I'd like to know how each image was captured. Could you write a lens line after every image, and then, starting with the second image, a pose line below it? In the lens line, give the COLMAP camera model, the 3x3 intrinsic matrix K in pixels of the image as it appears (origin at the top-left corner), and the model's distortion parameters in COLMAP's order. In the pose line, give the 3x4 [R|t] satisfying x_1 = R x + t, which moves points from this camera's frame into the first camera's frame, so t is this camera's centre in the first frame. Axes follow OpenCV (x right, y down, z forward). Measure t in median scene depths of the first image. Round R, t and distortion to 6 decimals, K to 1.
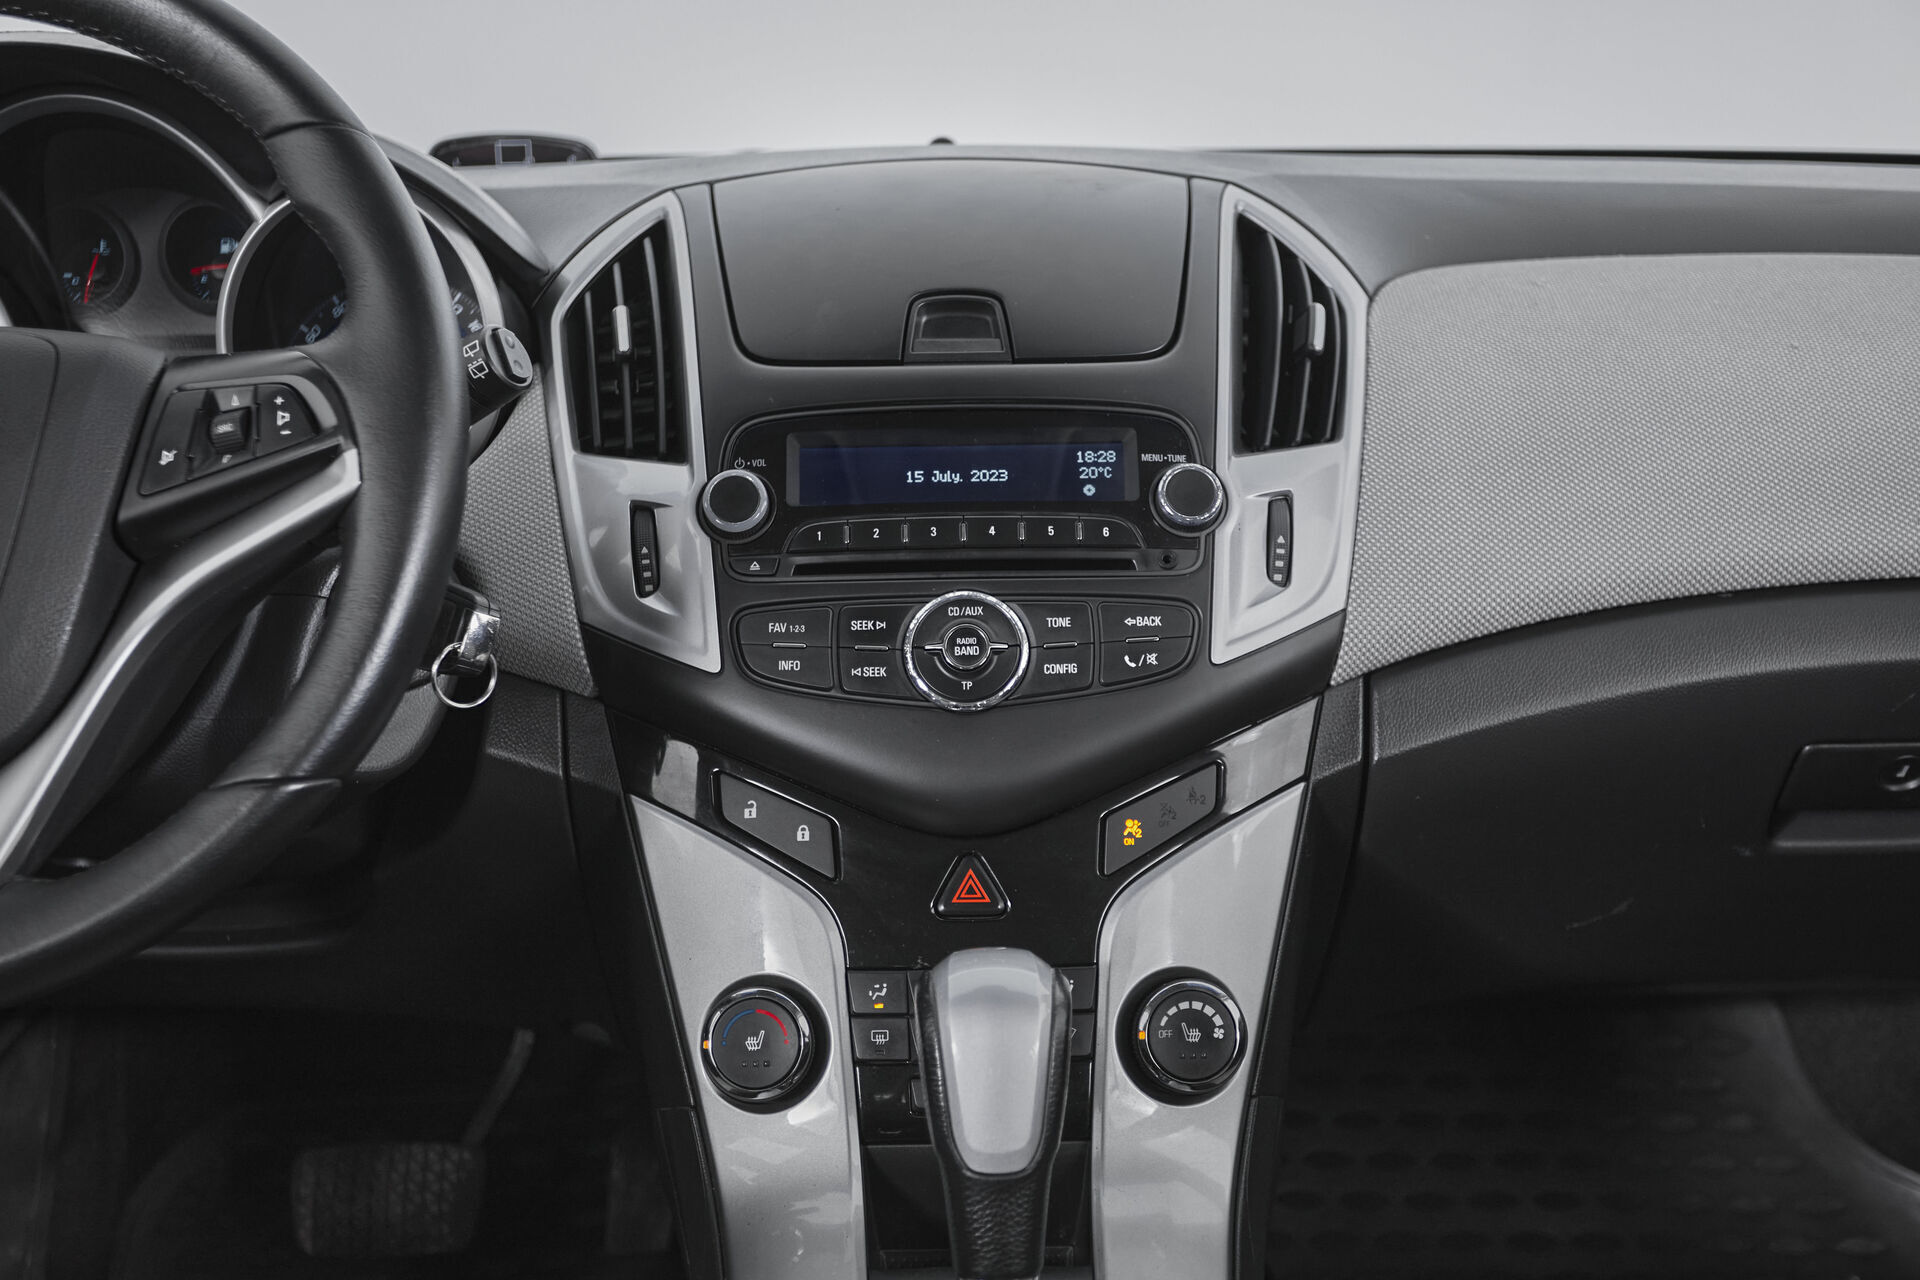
lens RADIAL K [[2148.4, 0, 951.0], [0, 2148.4, 640.9], [0, 0, 1]] dist [0.014026, 0.109051]
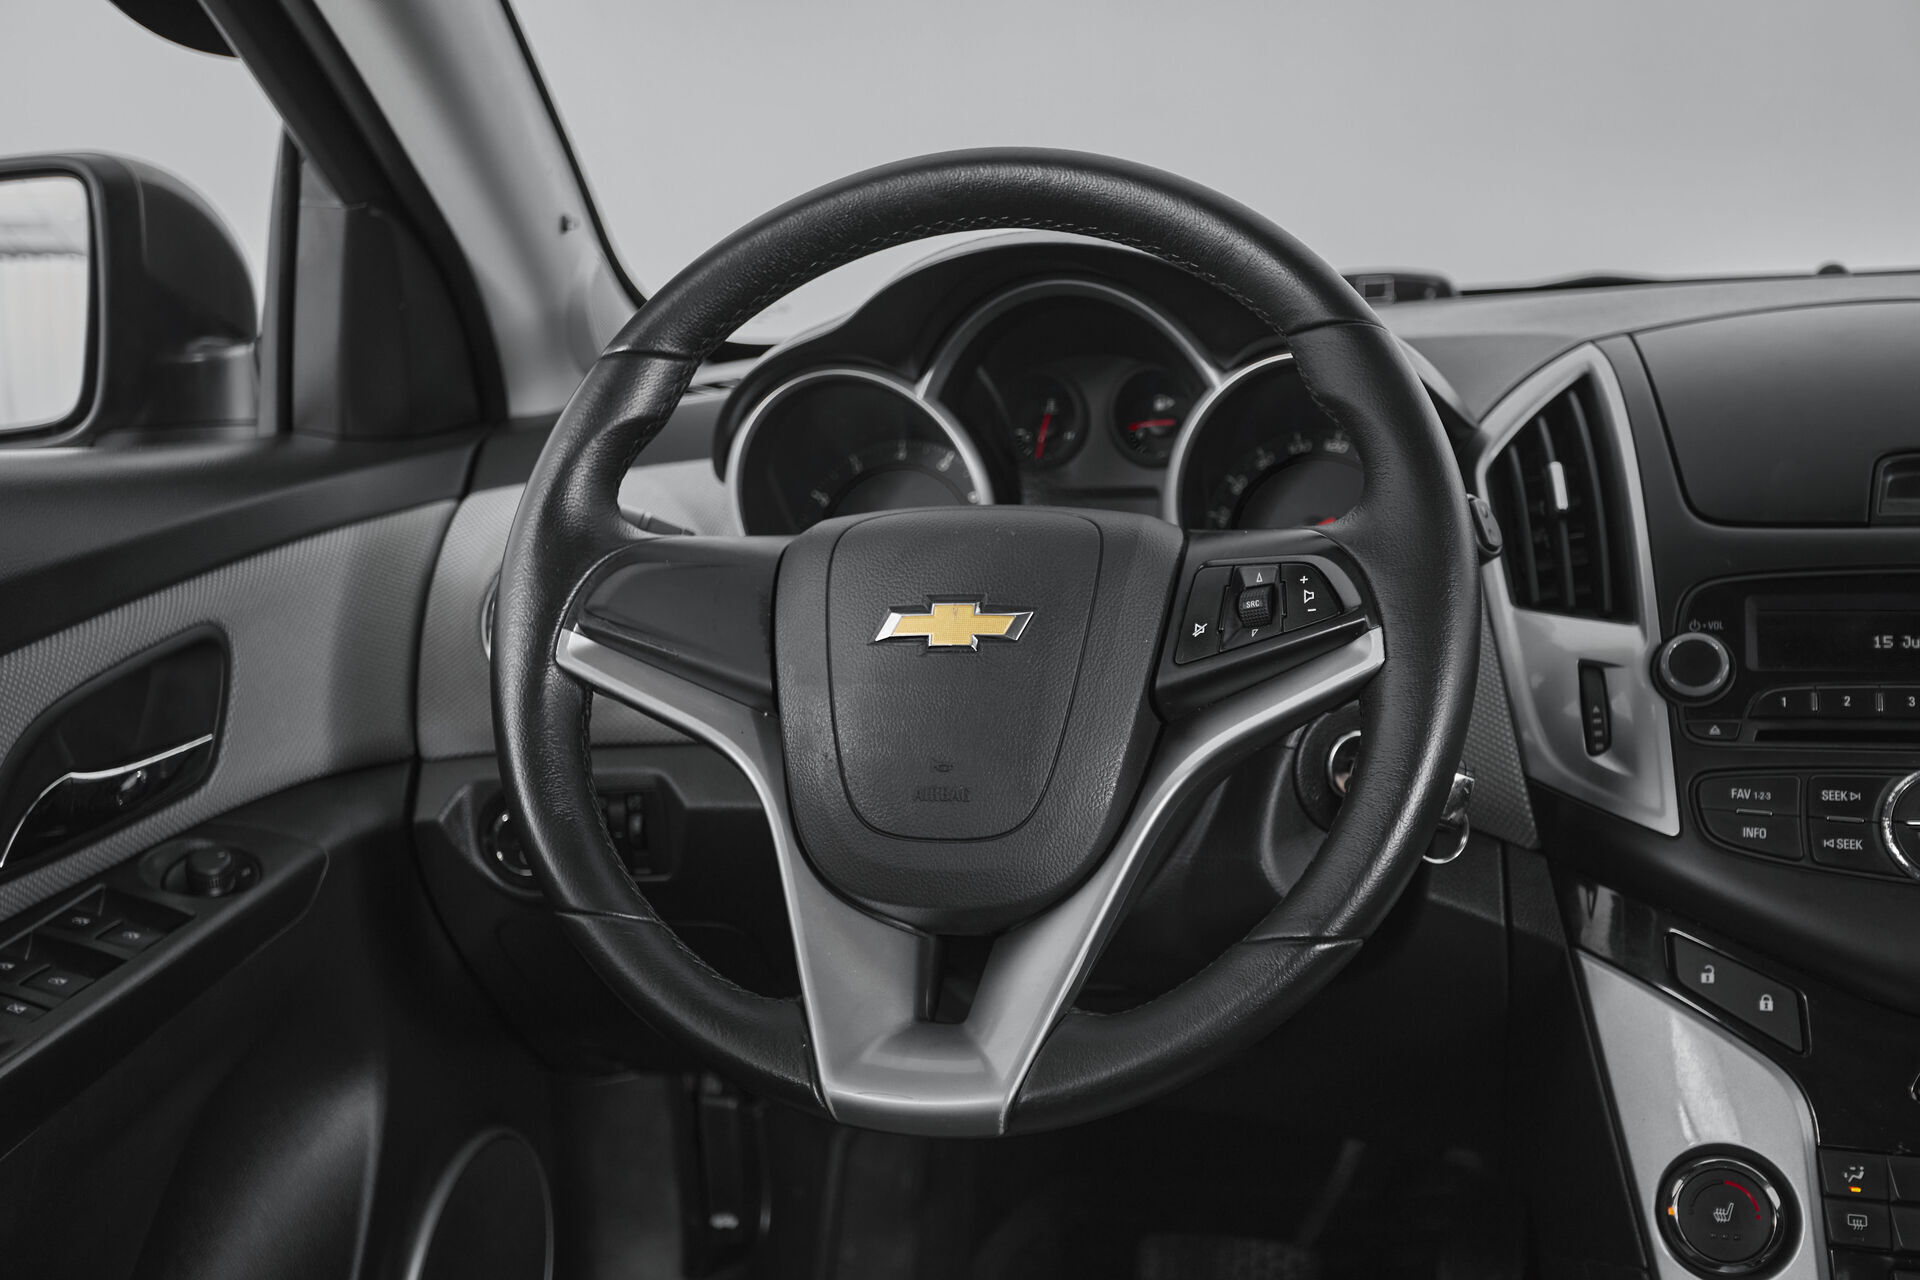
lens RADIAL K [[2148.4, 0, 951.0], [0, 2148.4, 640.9], [0, 0, 1]] dist [0.014026, 0.109051]
pose [[0.957414, 0.023150, -0.287790, -0.145066], [-0.030211, 0.999341, -0.020118, -0.045785], [0.287134, 0.027956, 0.957482, -0.067455]]
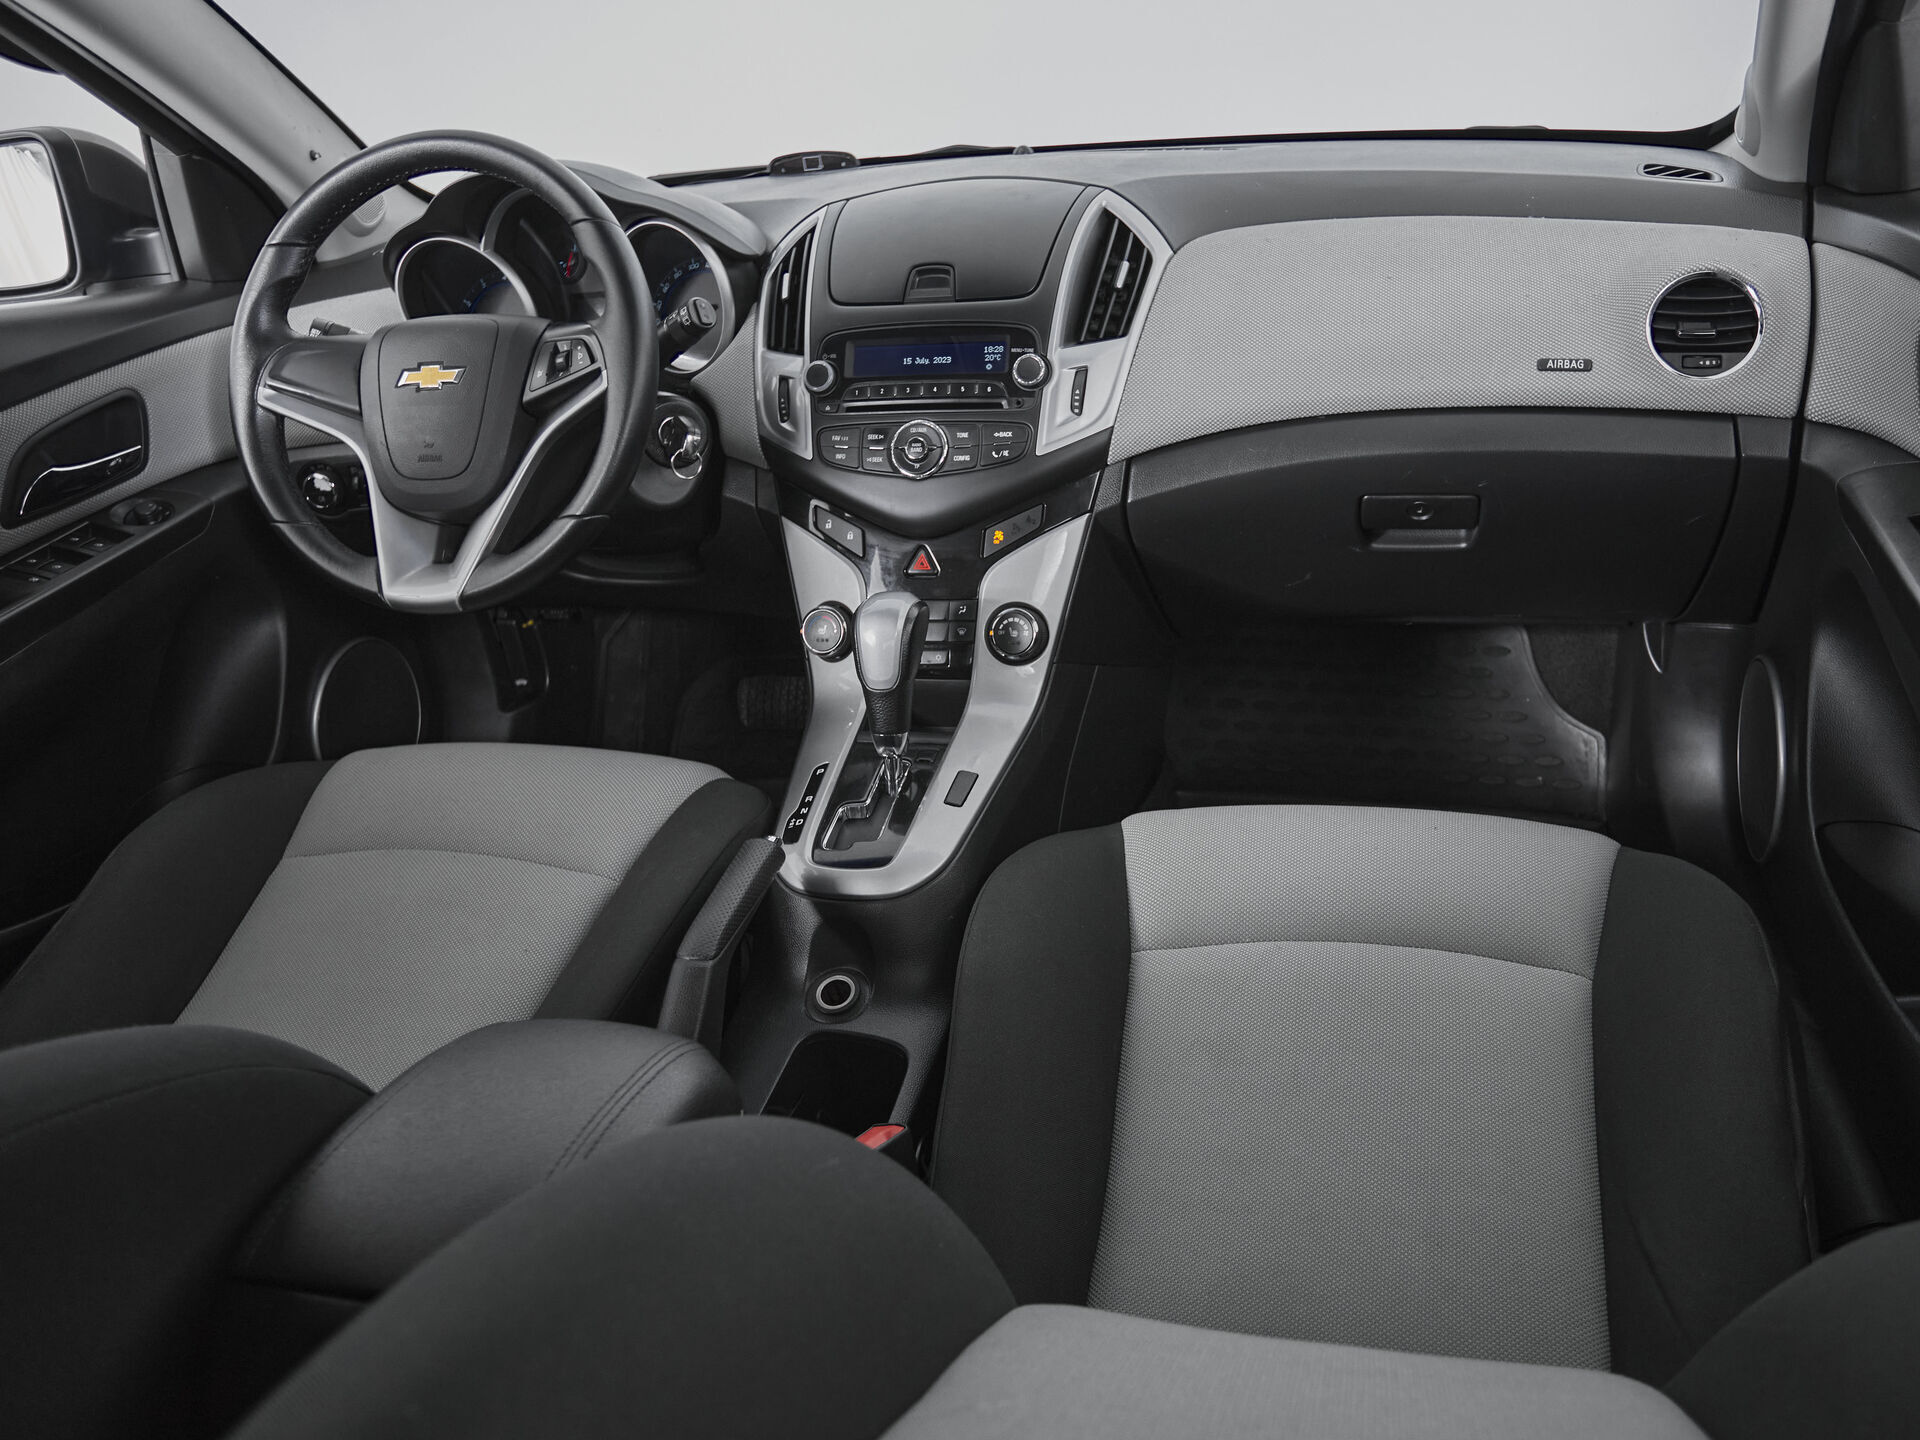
lens RADIAL K [[1421.0, 0, 1070.3], [0, 1421.0, 725.1], [0, 0, 1]] dist [-0.077379, 0.054533]
pose [[0.973518, 0.046143, -0.223904, 0.467145], [0.009385, 0.970525, 0.240817, -0.064760], [0.228416, -0.236541, 0.944391, -0.326647]]
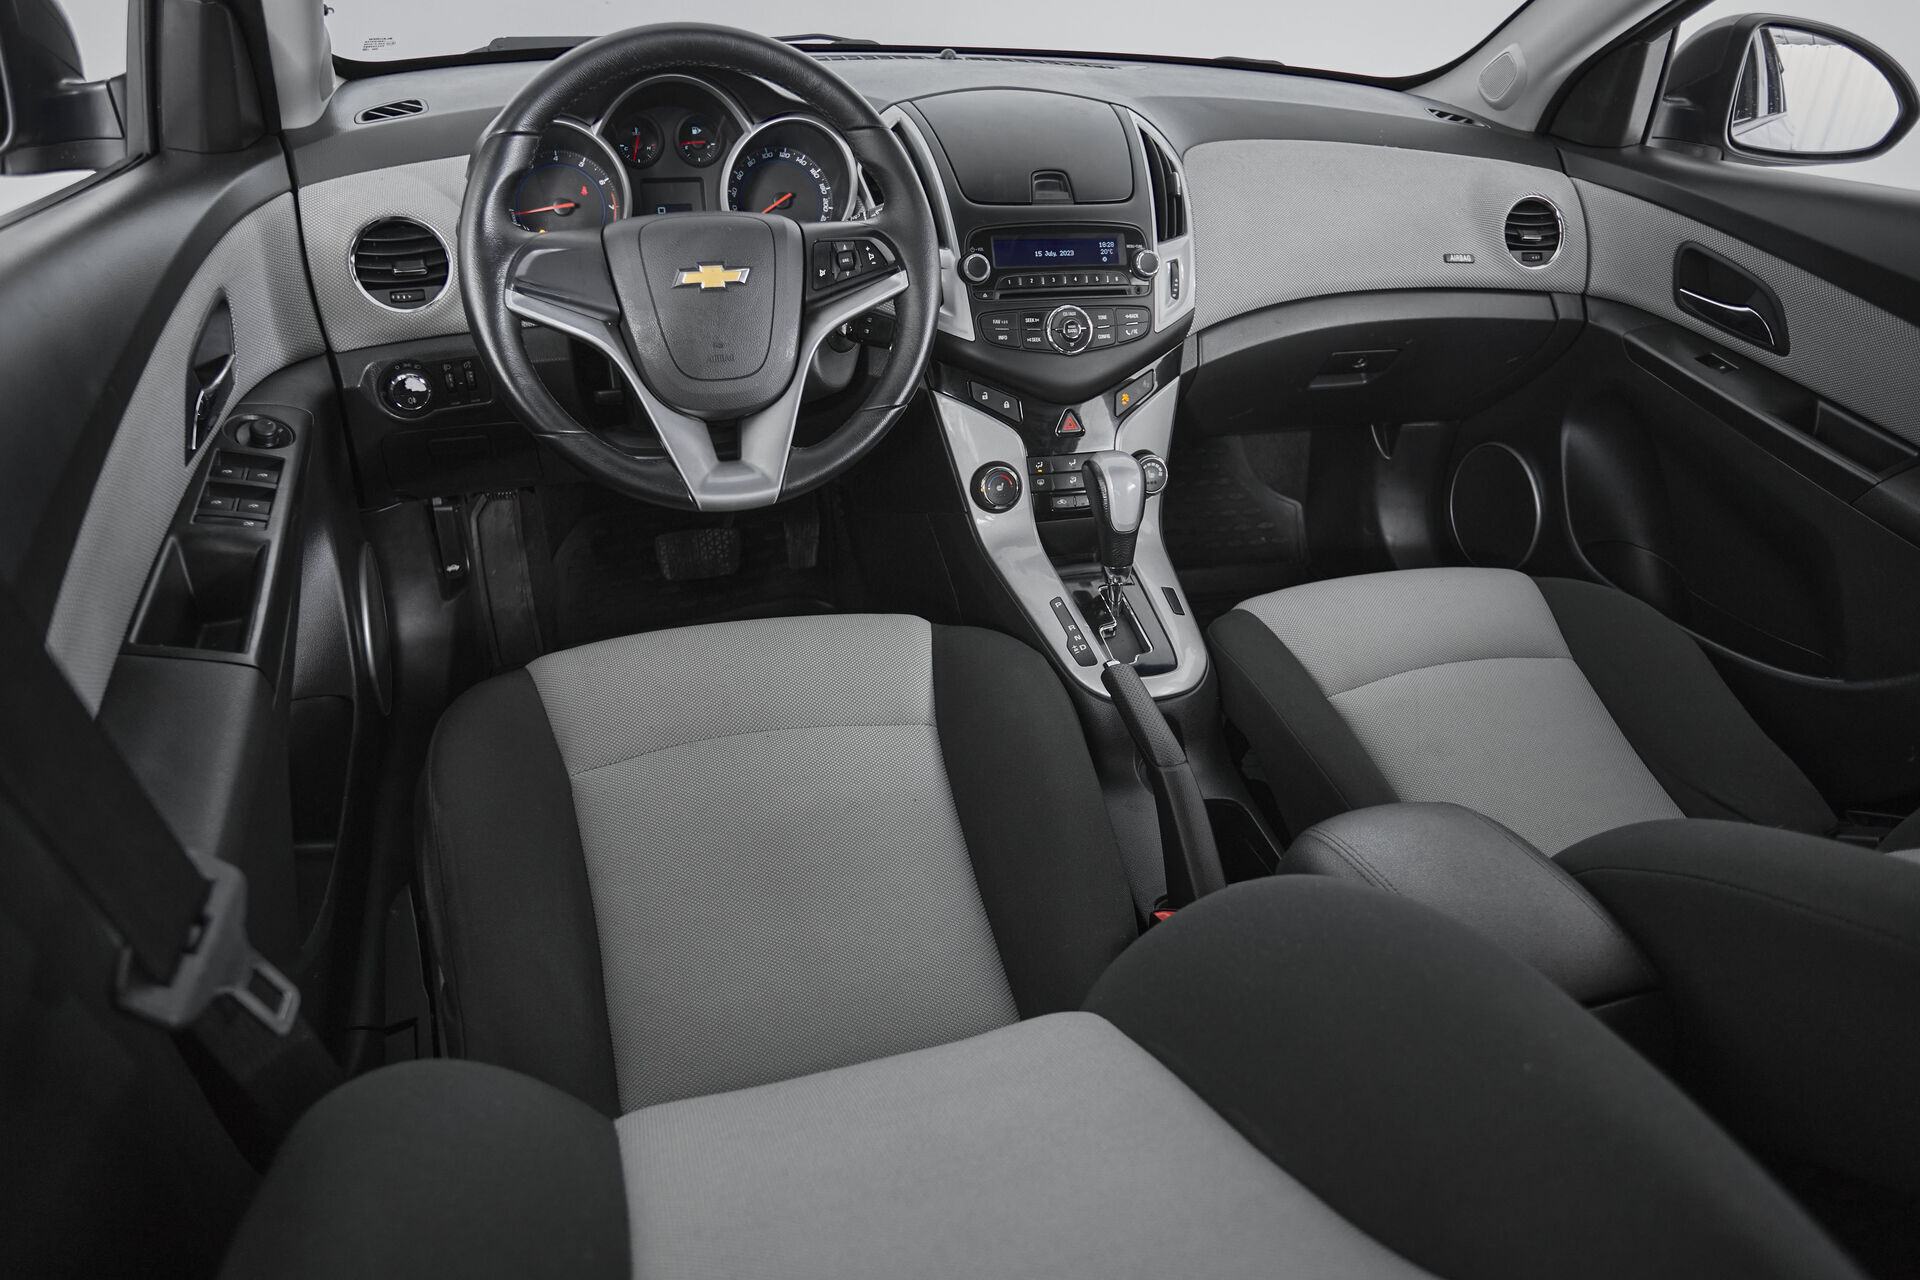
lens RADIAL K [[1213.2, 0, 960.0], [0, 1213.2, 640.0], [0, 0, 1]] dist [-0.075000, 0.054874]
pose [[0.955724, -0.097300, 0.277712, -0.541105], [-0.006438, 0.936612, 0.350310, -0.149084], [-0.294193, -0.336588, 0.894516, -0.350924]]
